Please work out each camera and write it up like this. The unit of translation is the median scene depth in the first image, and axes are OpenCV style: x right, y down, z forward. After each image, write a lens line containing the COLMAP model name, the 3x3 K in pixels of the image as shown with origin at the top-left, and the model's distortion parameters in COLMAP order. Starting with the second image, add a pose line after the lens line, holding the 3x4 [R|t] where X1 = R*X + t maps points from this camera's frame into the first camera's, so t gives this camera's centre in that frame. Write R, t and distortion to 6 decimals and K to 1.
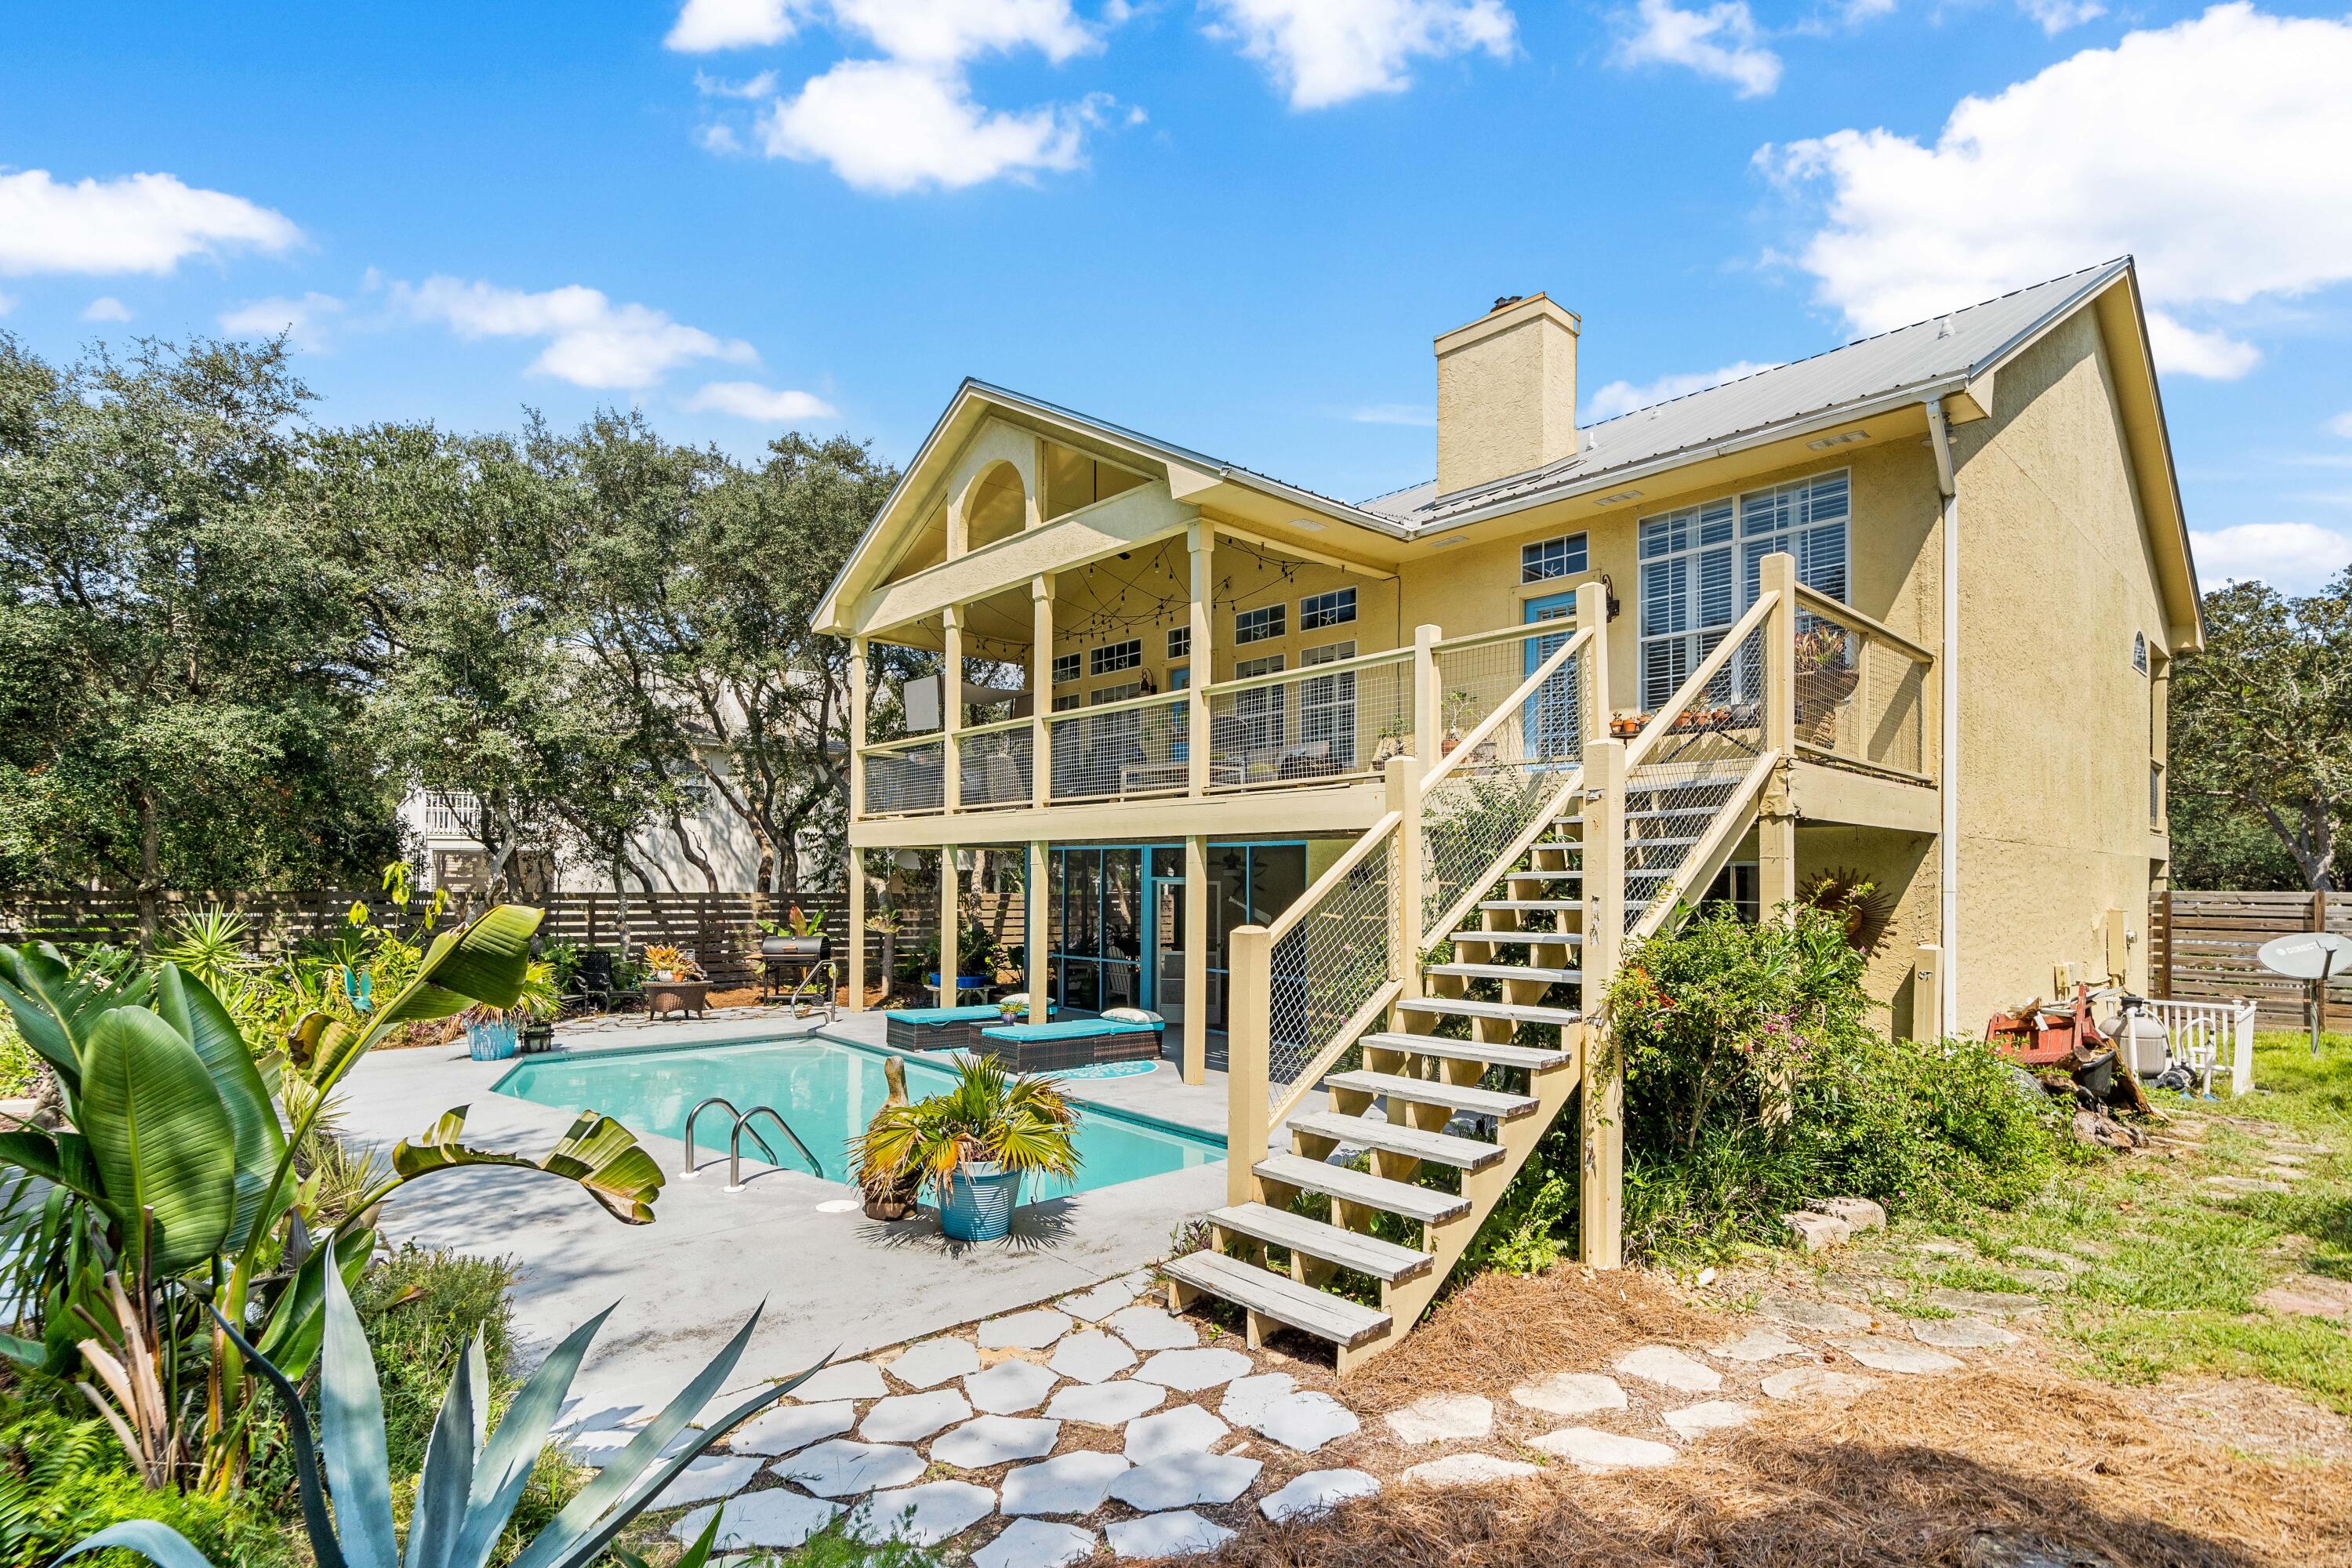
lens RADIAL K [[1091.8, 0, 1149.8], [0, 1091.8, 864.9], [0, 0, 1]] dist [-0.004699, 0.002500]
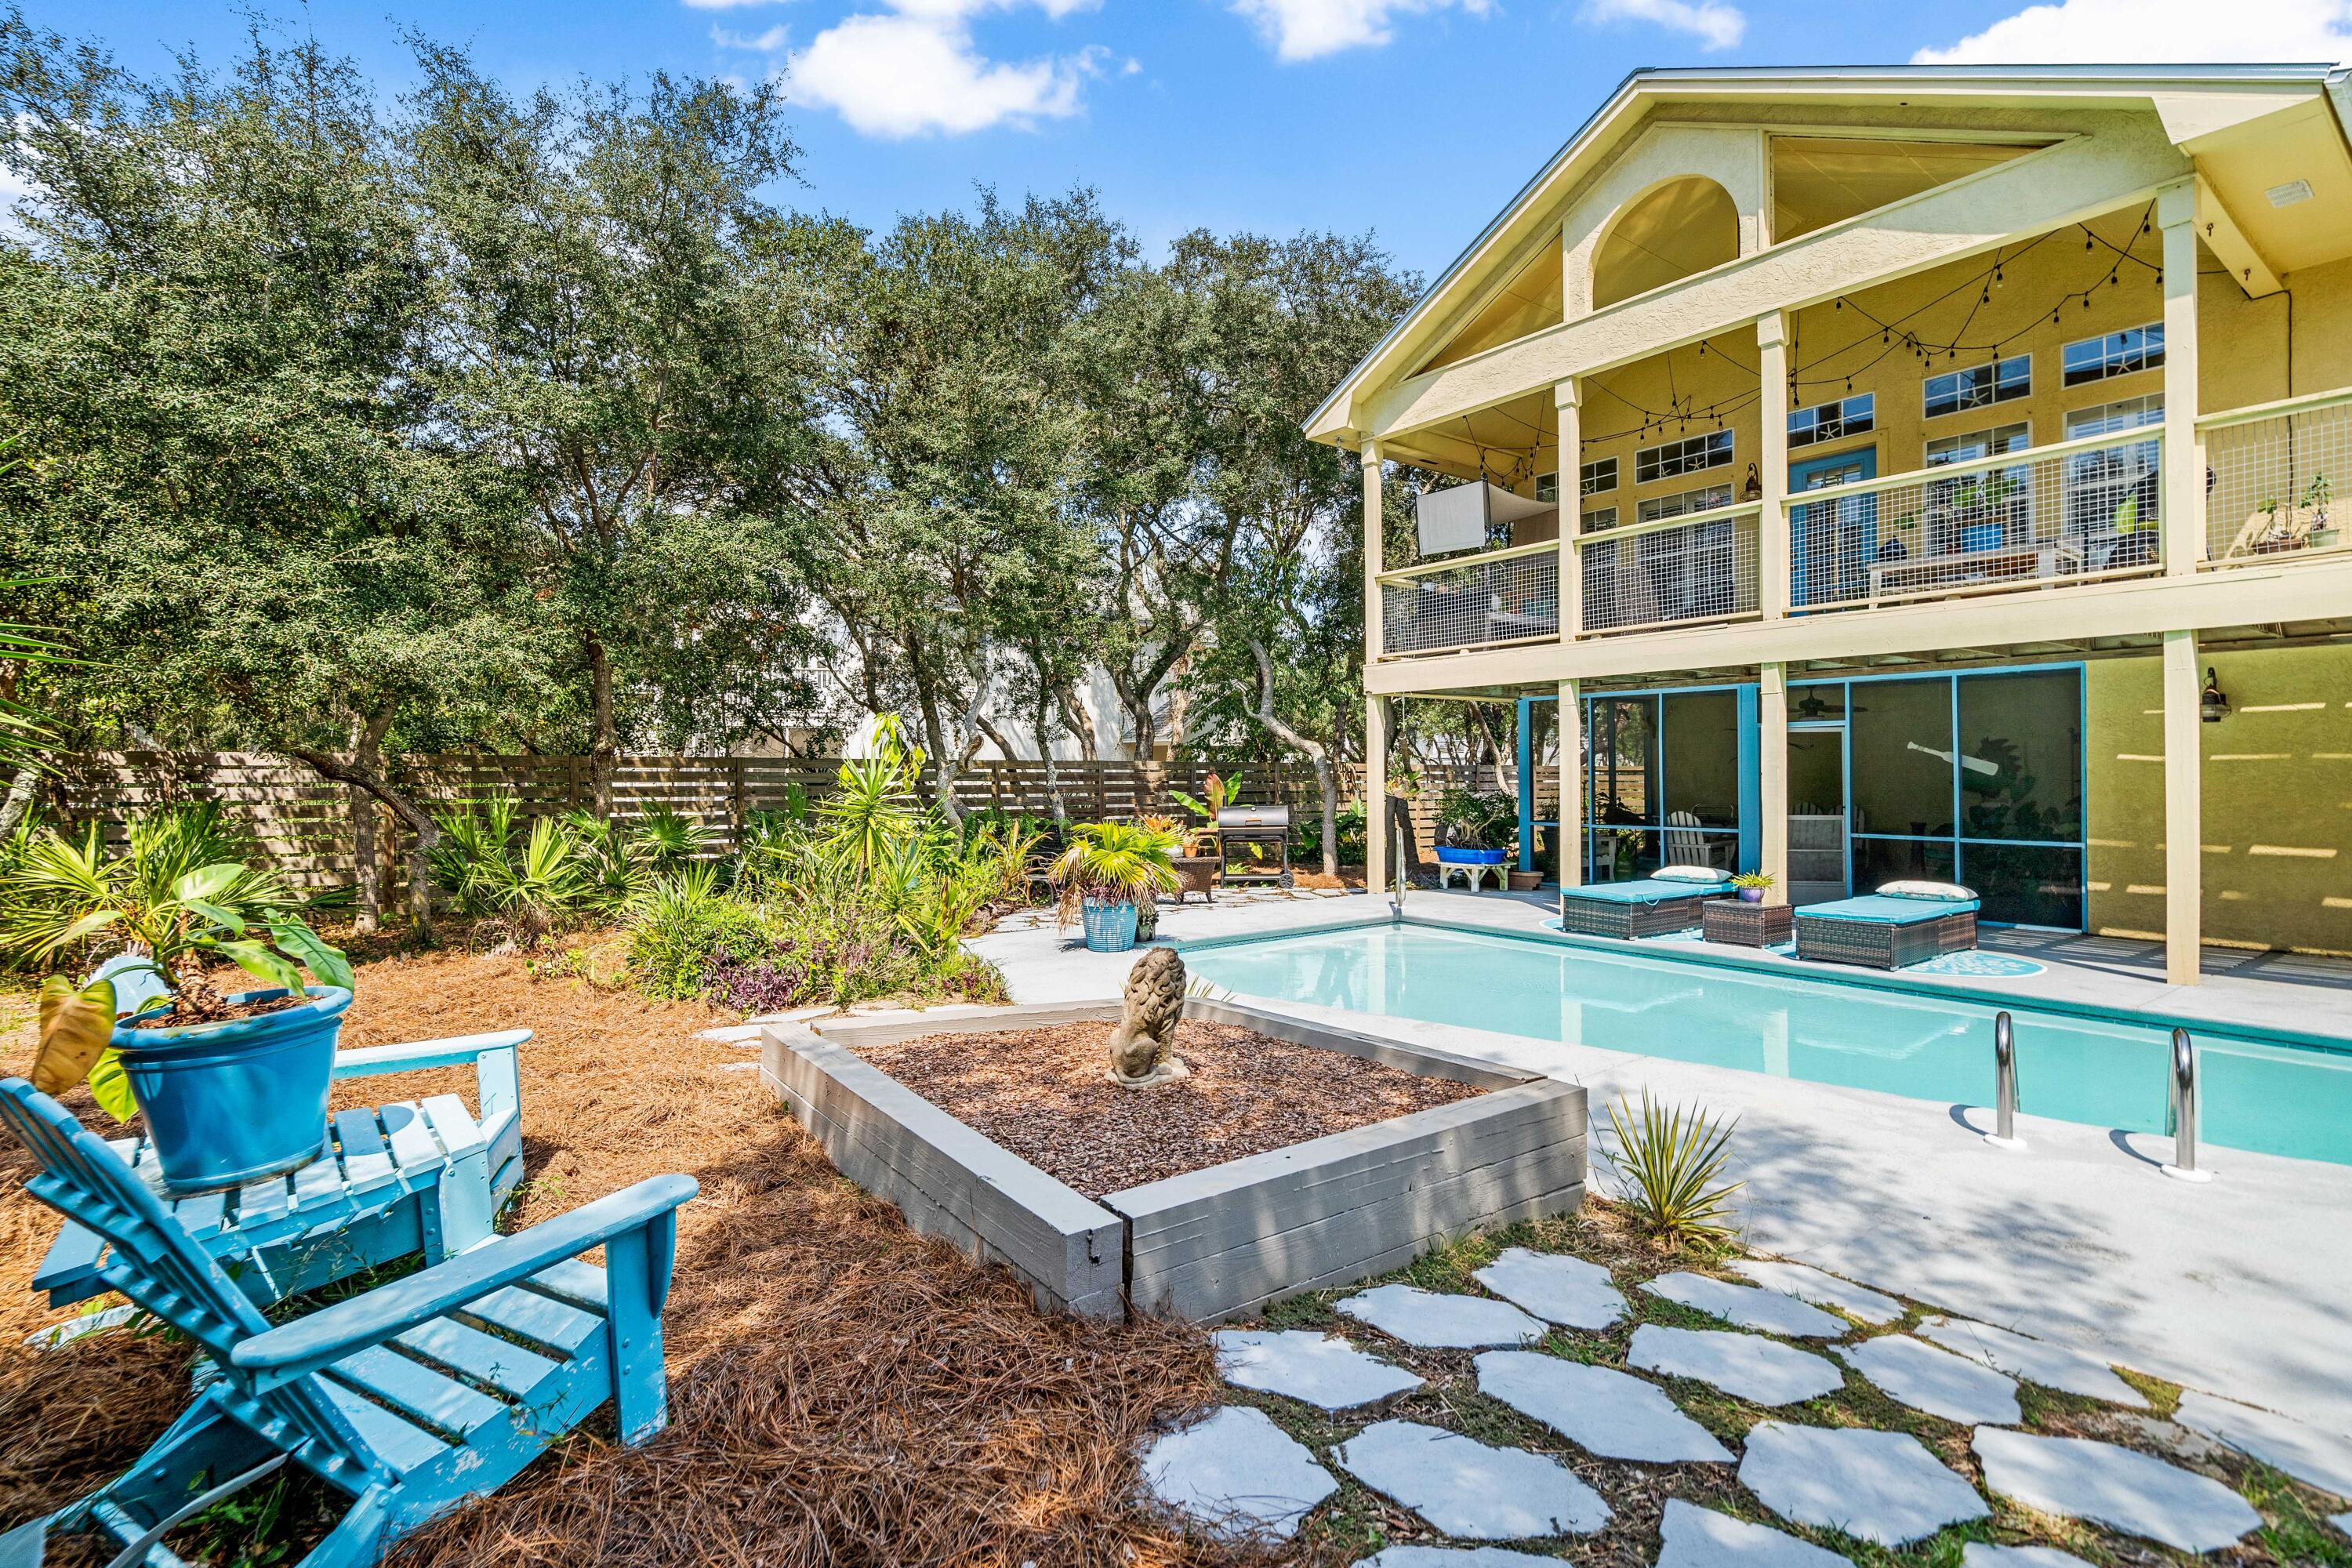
lens RADIAL K [[1091.8, 0, 1178.8], [0, 1091.8, 770.7], [0, 0, 1]] dist [-0.004699, 0.002500]
pose [[0.996327, -0.014008, -0.084482, -0.391375], [0.015055, 0.999817, 0.011774, 0.032744], [0.084302, -0.013002, 0.996355, 0.176334]]
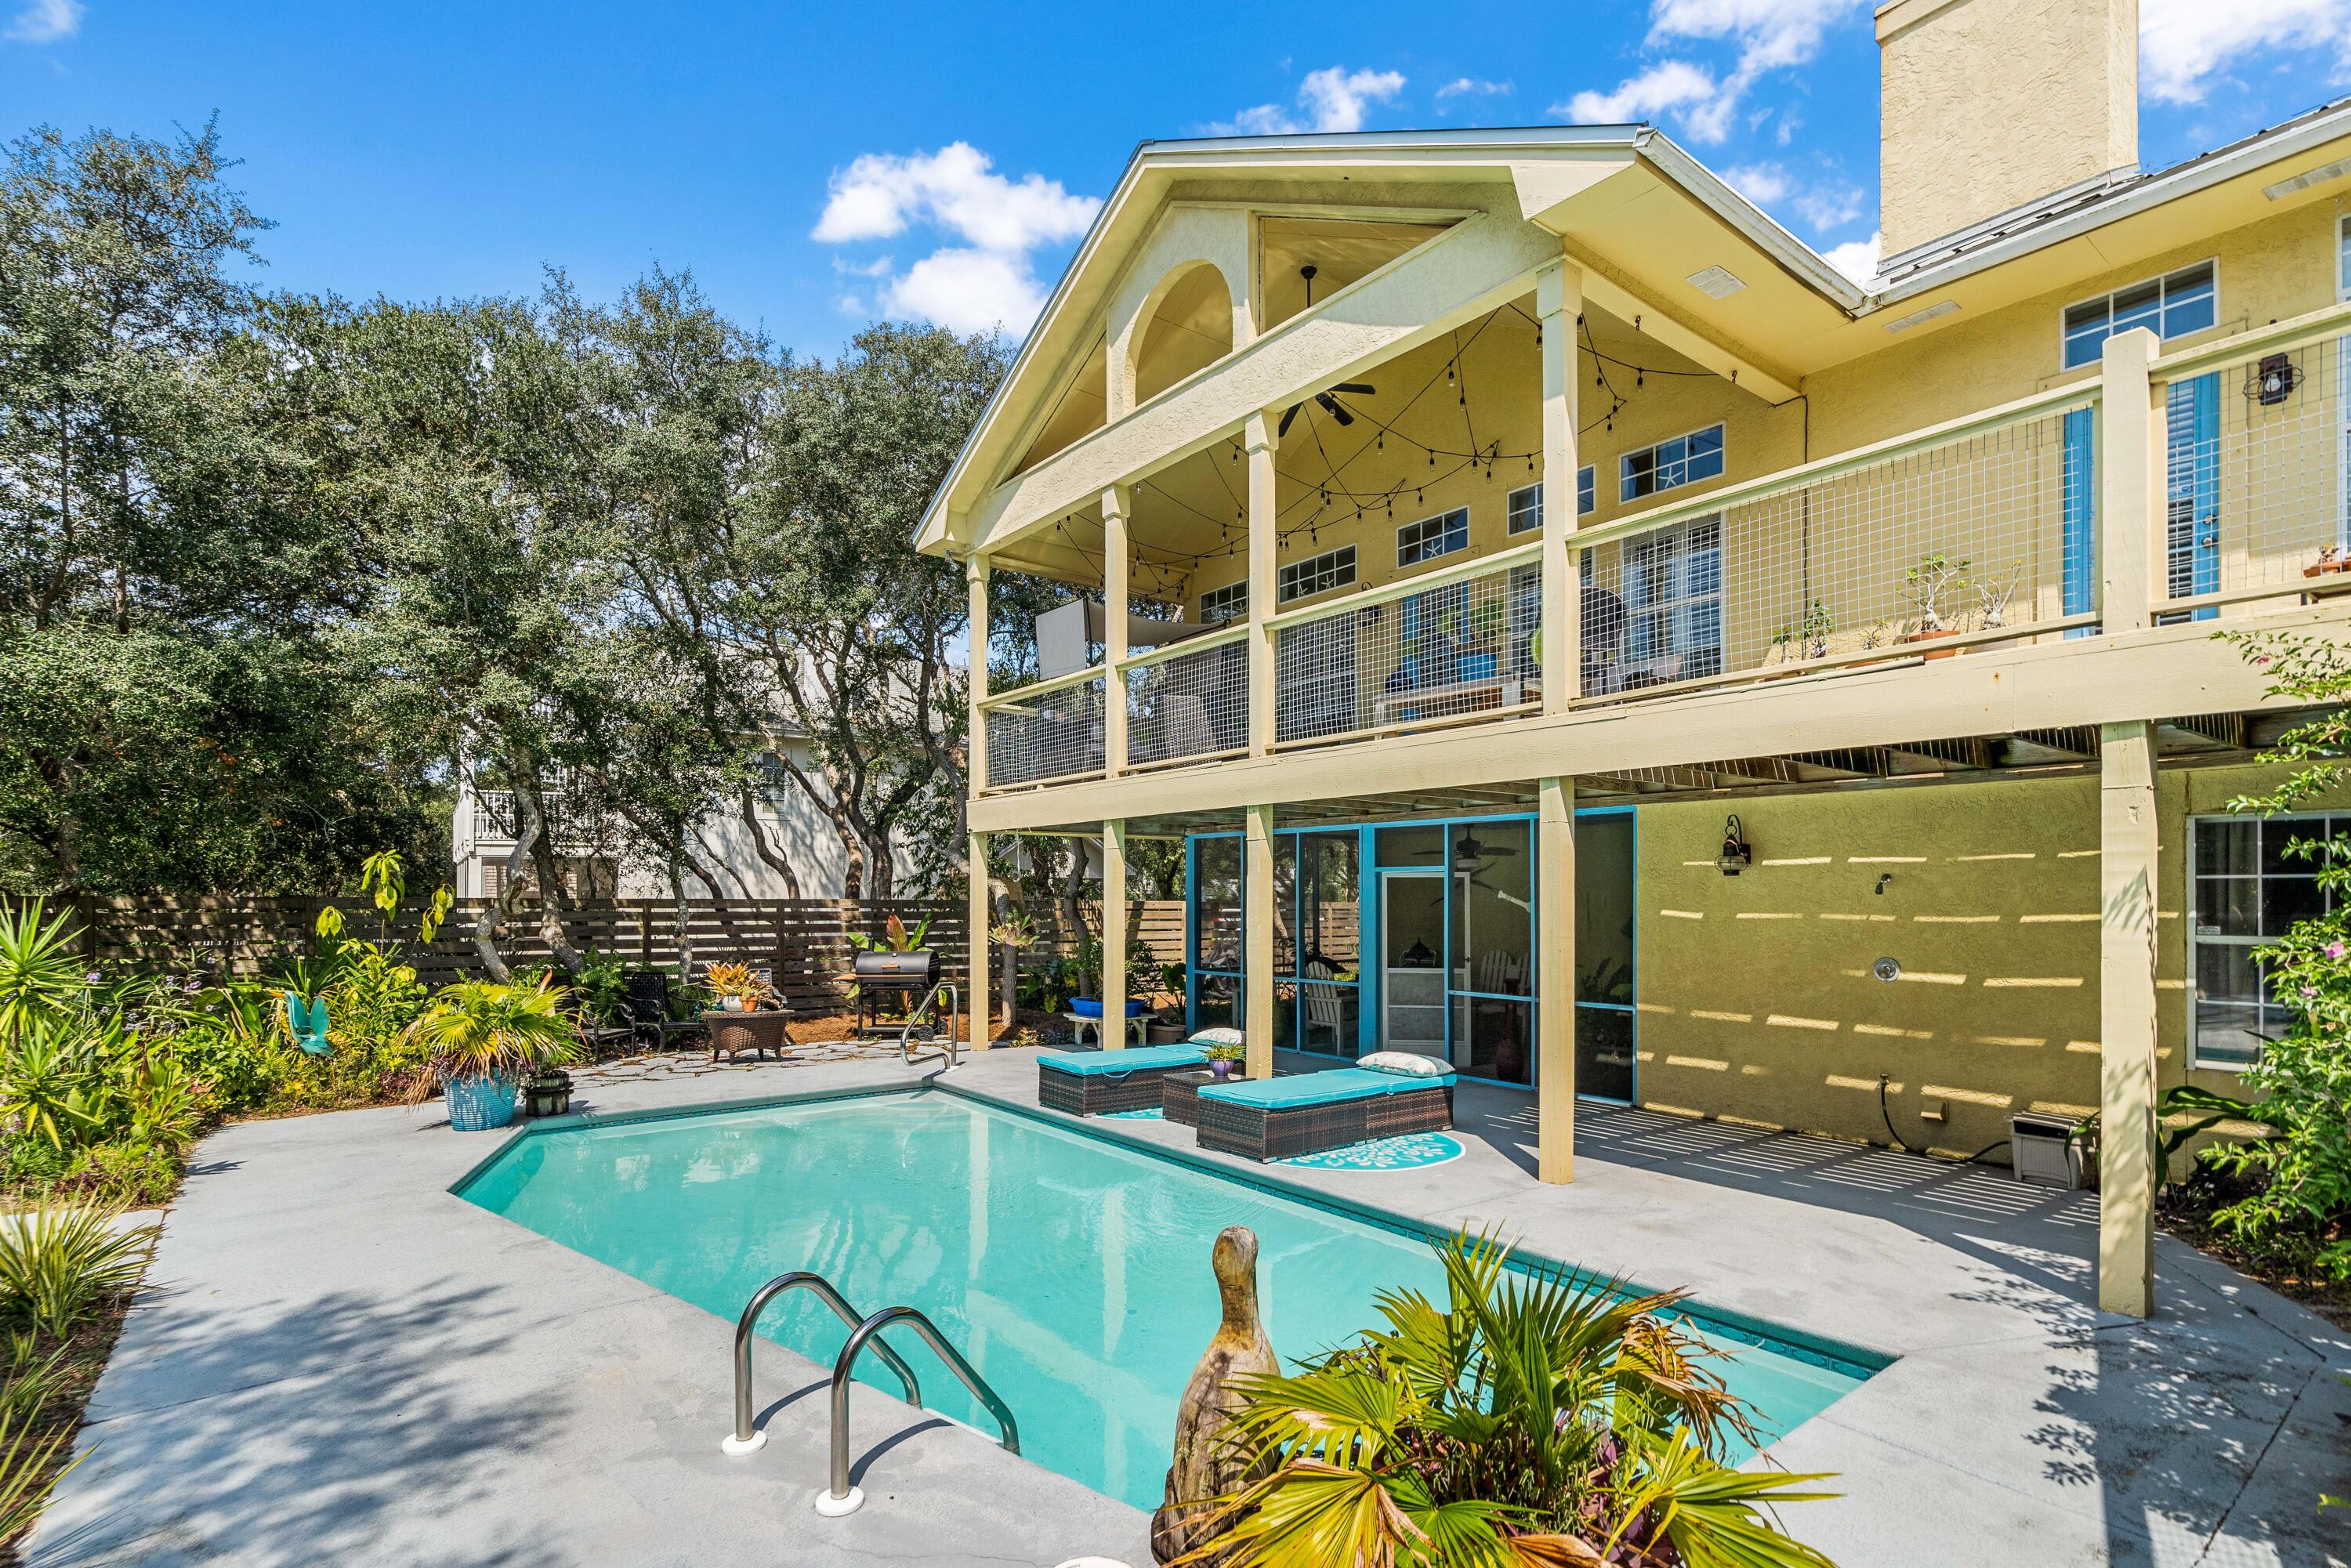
lens RADIAL K [[1132.3, 0, 1160.7], [0, 1132.3, 892.5], [0, 0, 1]] dist [-0.001904, -0.000308]
pose [[0.997629, -0.008462, -0.068302, -0.099223], [0.009140, 0.999912, 0.009625, 0.021043], [0.068214, -0.010226, 0.997618, 0.251600]]
